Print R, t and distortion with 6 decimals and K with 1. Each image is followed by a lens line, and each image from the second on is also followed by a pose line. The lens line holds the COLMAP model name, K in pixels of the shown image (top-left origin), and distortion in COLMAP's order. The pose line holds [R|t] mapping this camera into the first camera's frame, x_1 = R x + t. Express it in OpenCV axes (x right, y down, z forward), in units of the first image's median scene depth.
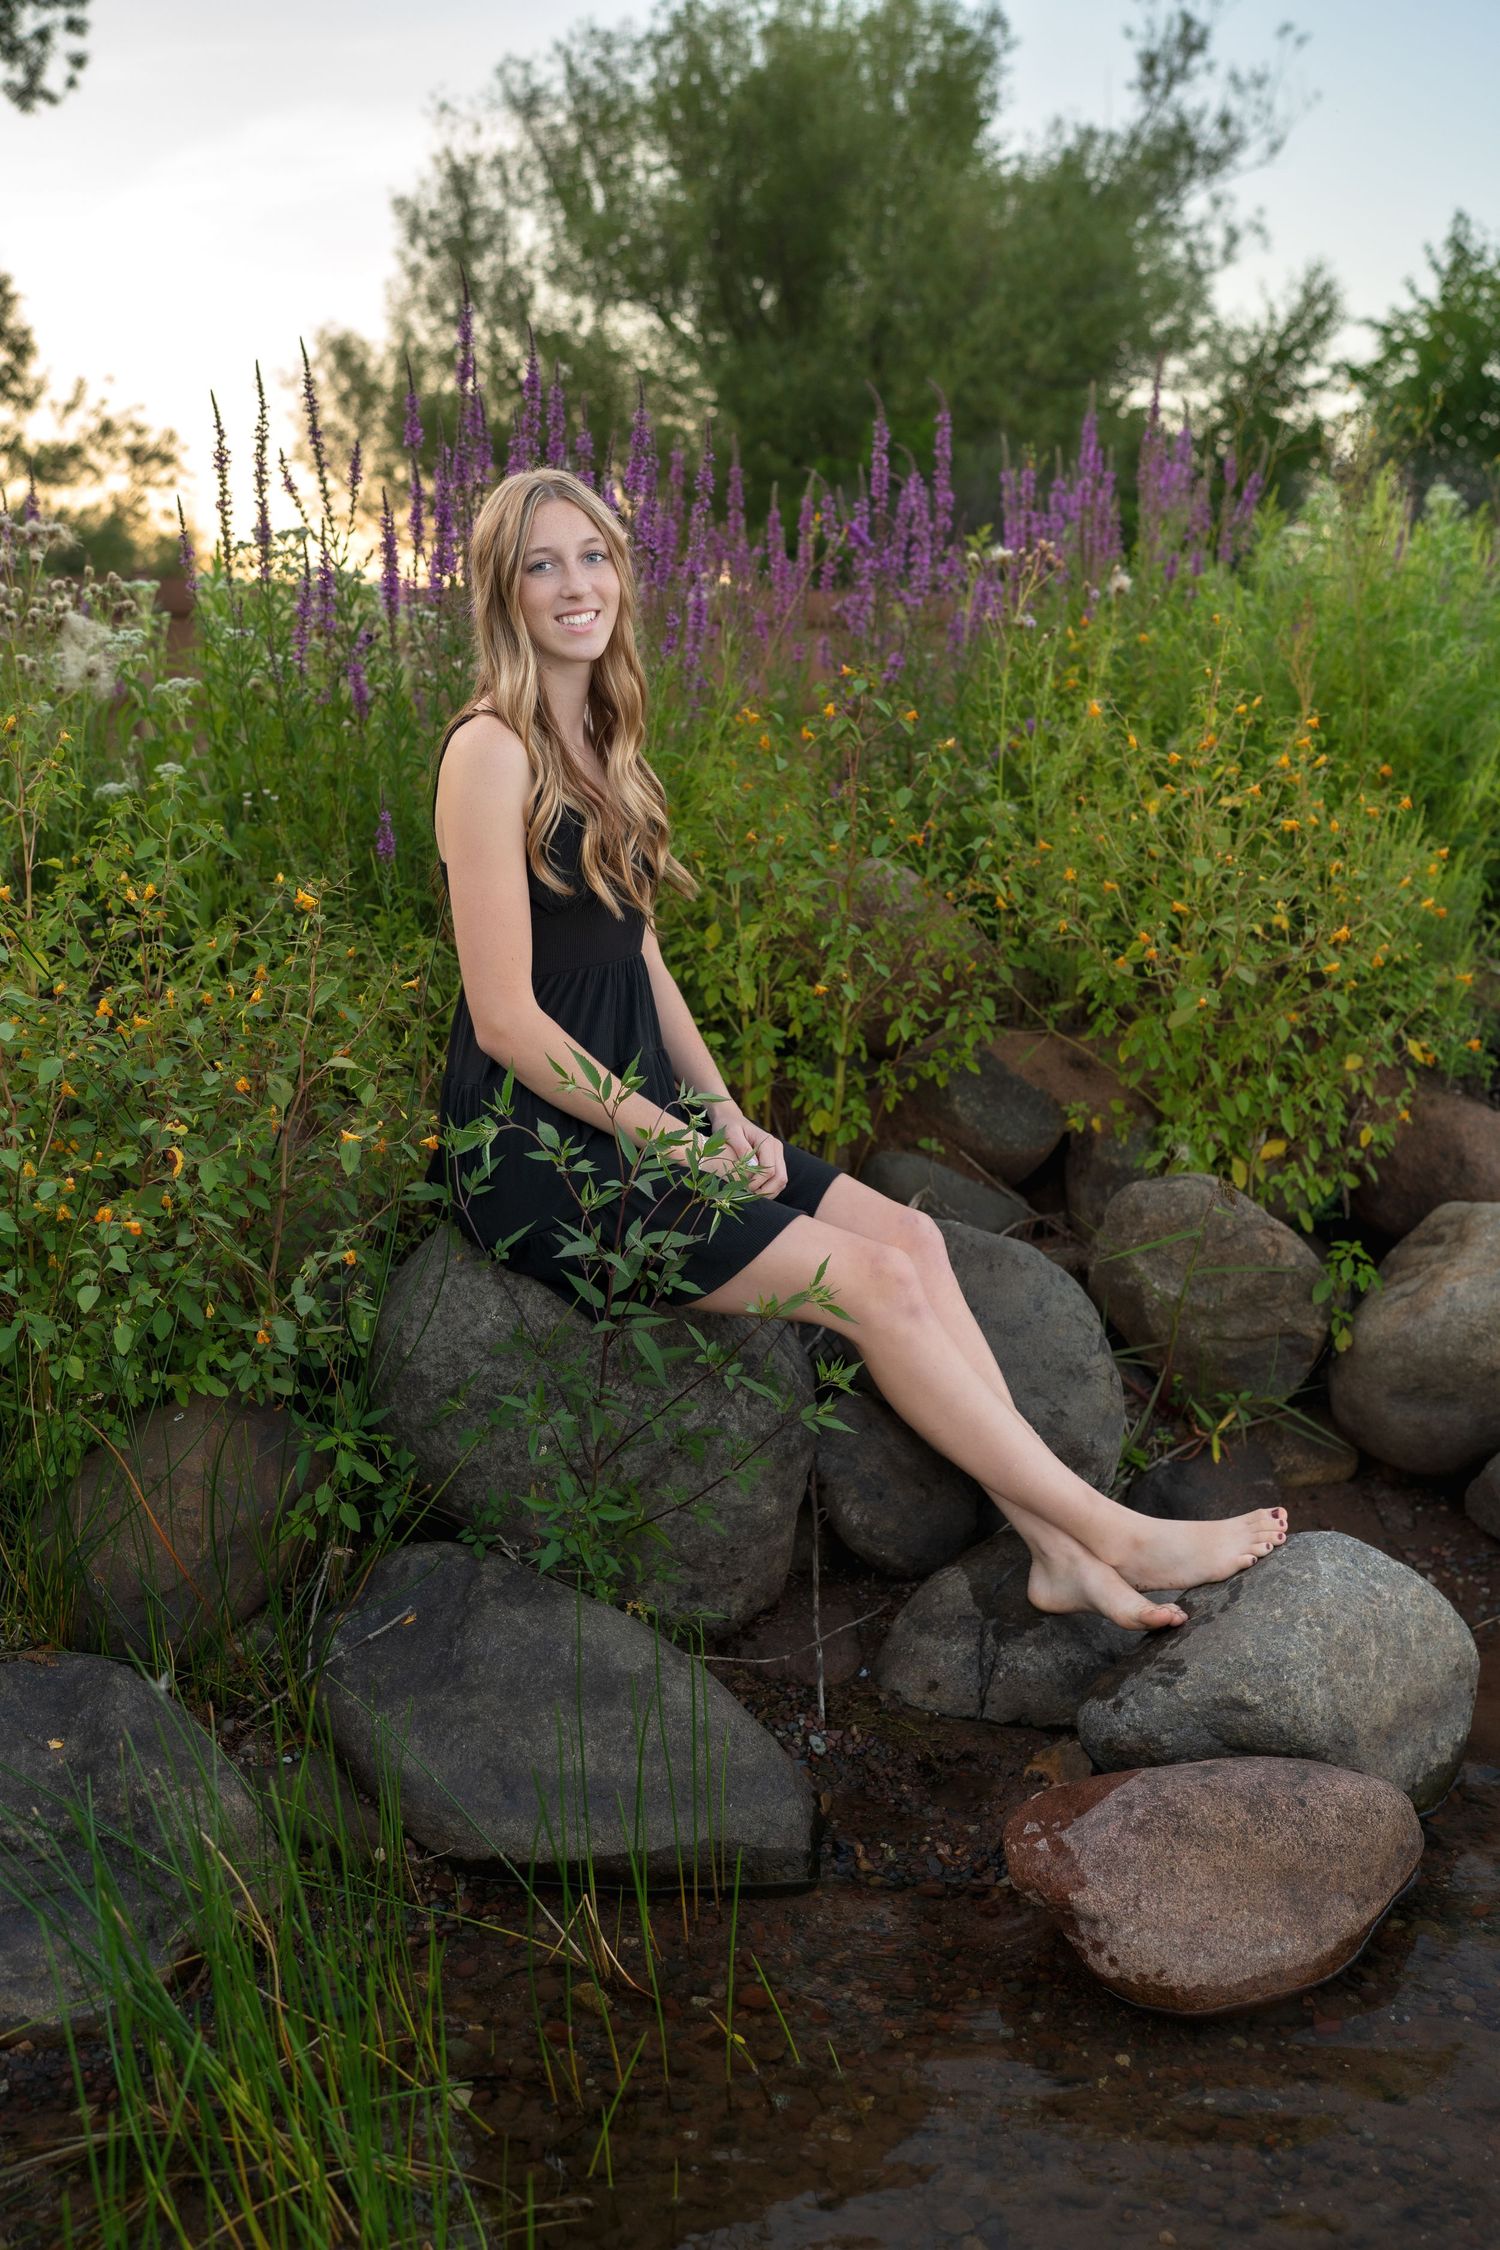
lens RADIAL K [[2183.7, 0, 750.0], [0, 2183.7, 1125.0], [0, 0, 1]] dist [-0.051212, 0.207456]
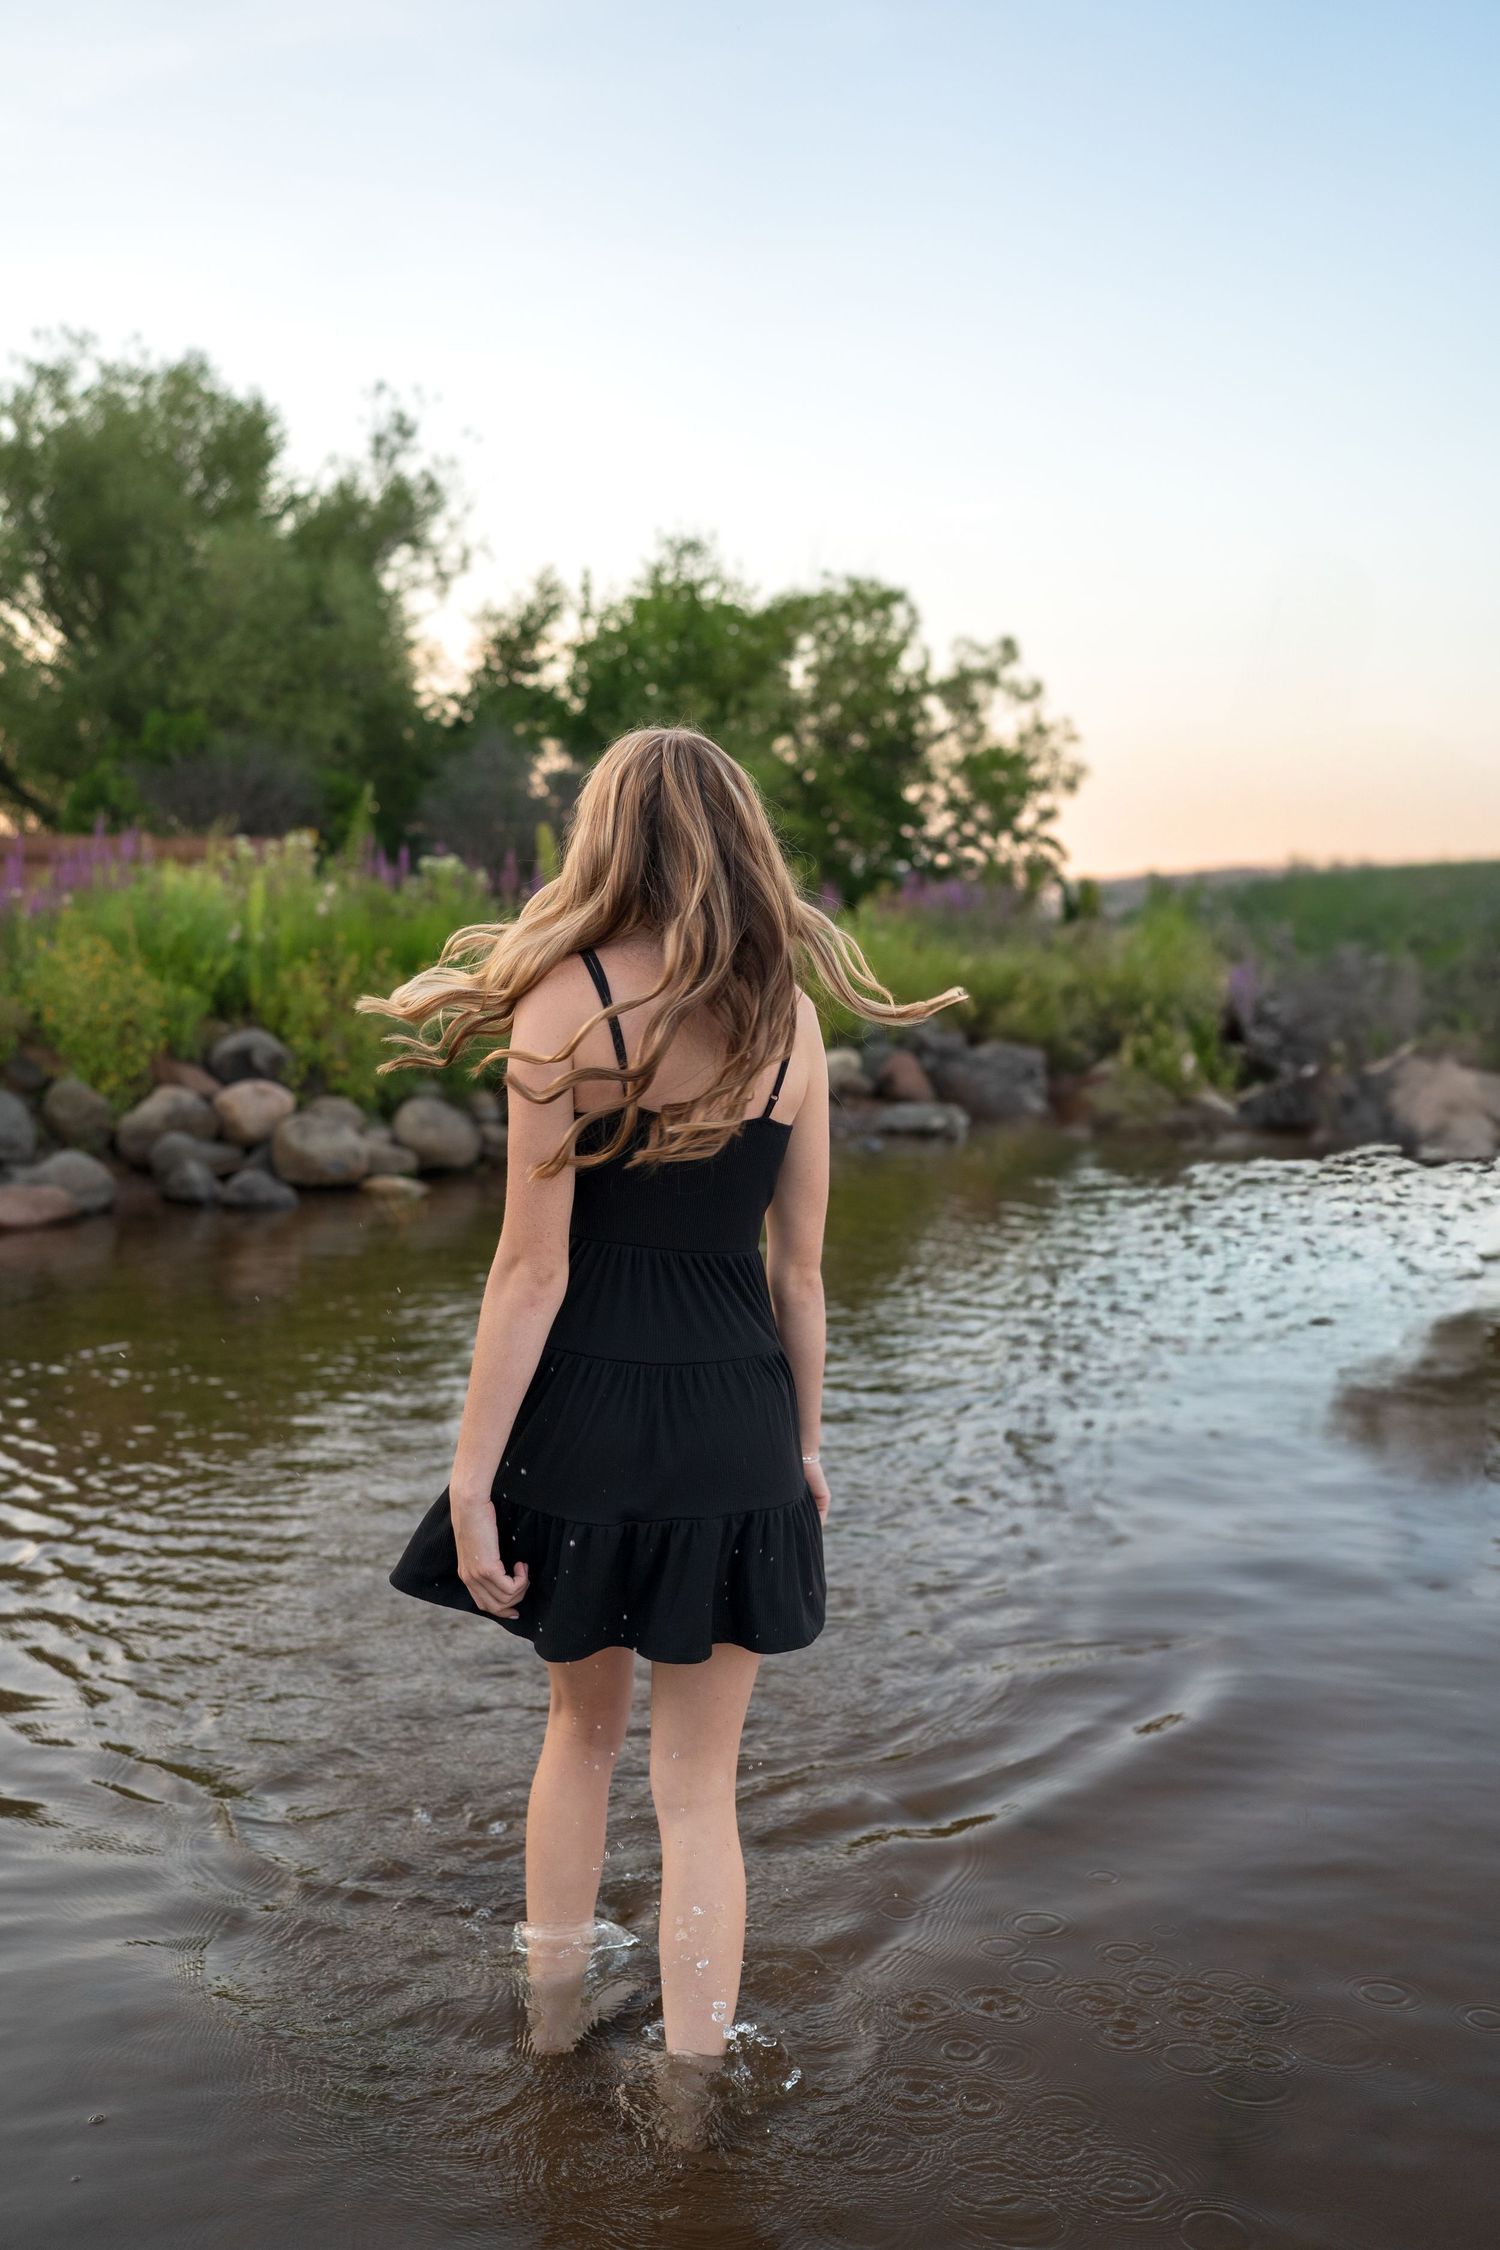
lens RADIAL K [[2233.6, 0, 750.0], [0, 2233.6, 1125.0], [0, 0, 1]] dist [-0.047674, 0.149348]
pose [[0.968292, -0.031355, 0.247847, 0.052955], [0.052309, 0.995547, -0.078418, 0.059813], [-0.244285, 0.088896, 0.965620, -0.368939]]
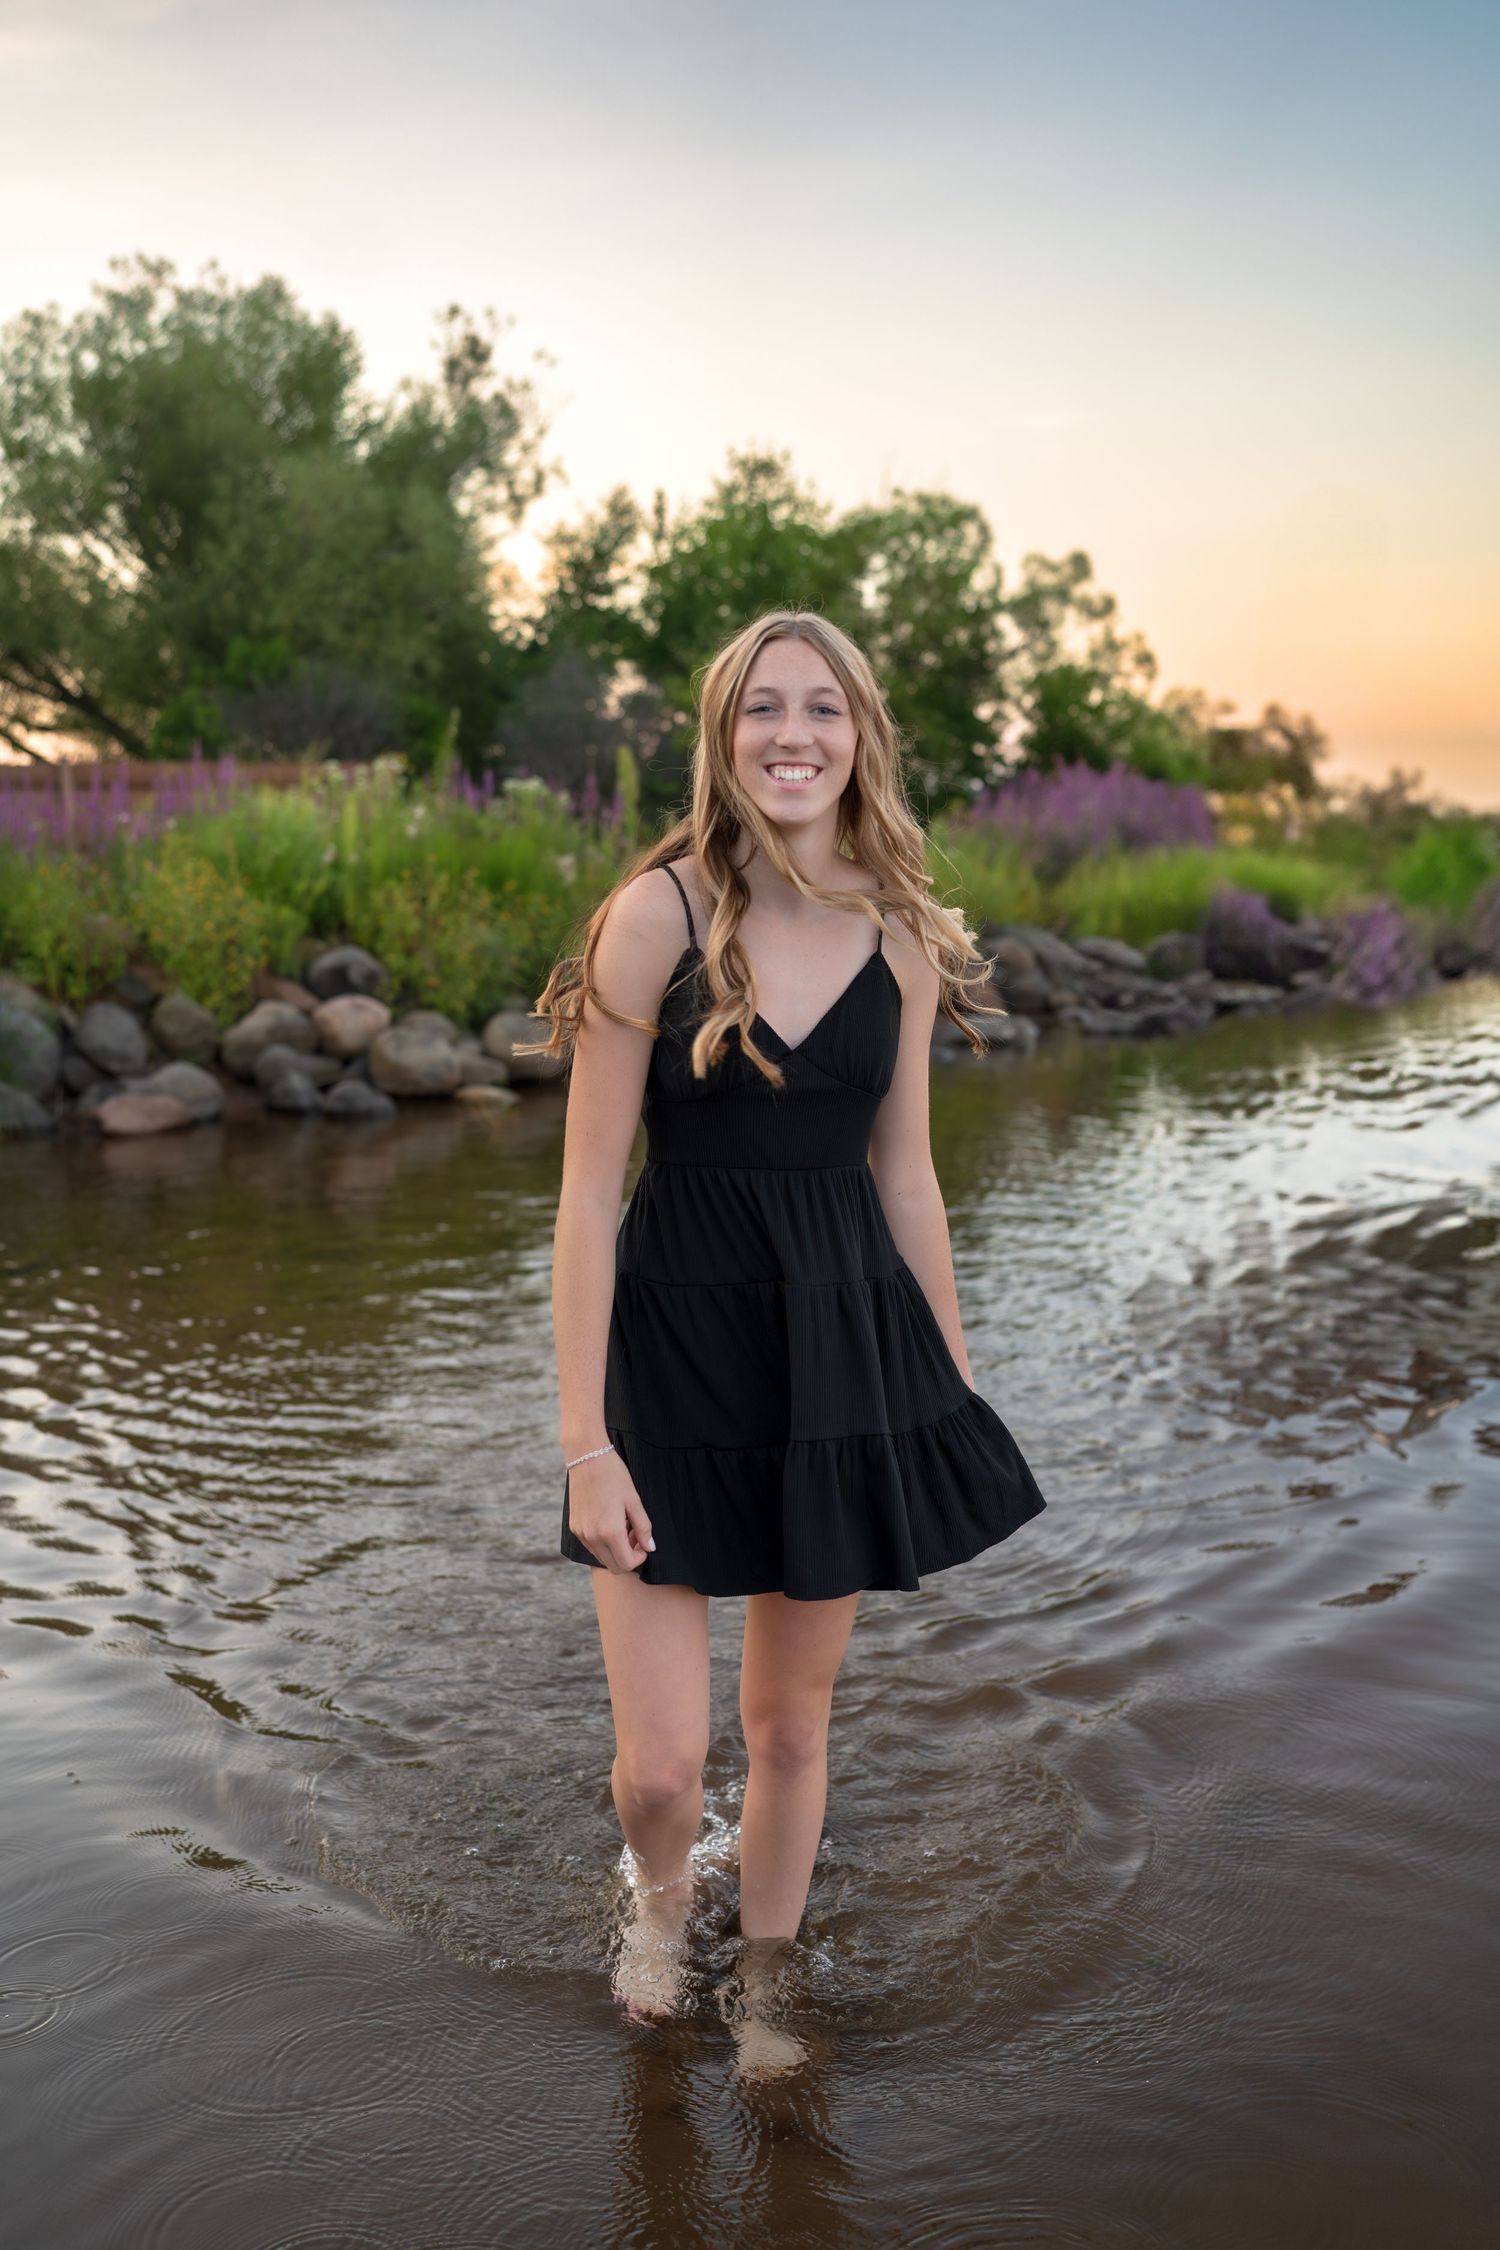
lens RADIAL K [[2233.4, 0, 750.0], [0, 2233.4, 1125.0], [0, 0, 1]] dist [-0.015942, 0.011191]
pose [[0.975841, -0.045376, 0.213717, 0.047376], [0.056294, 0.997387, -0.045281, 0.064246], [-0.211104, 0.056219, 0.975846, -0.390097]]
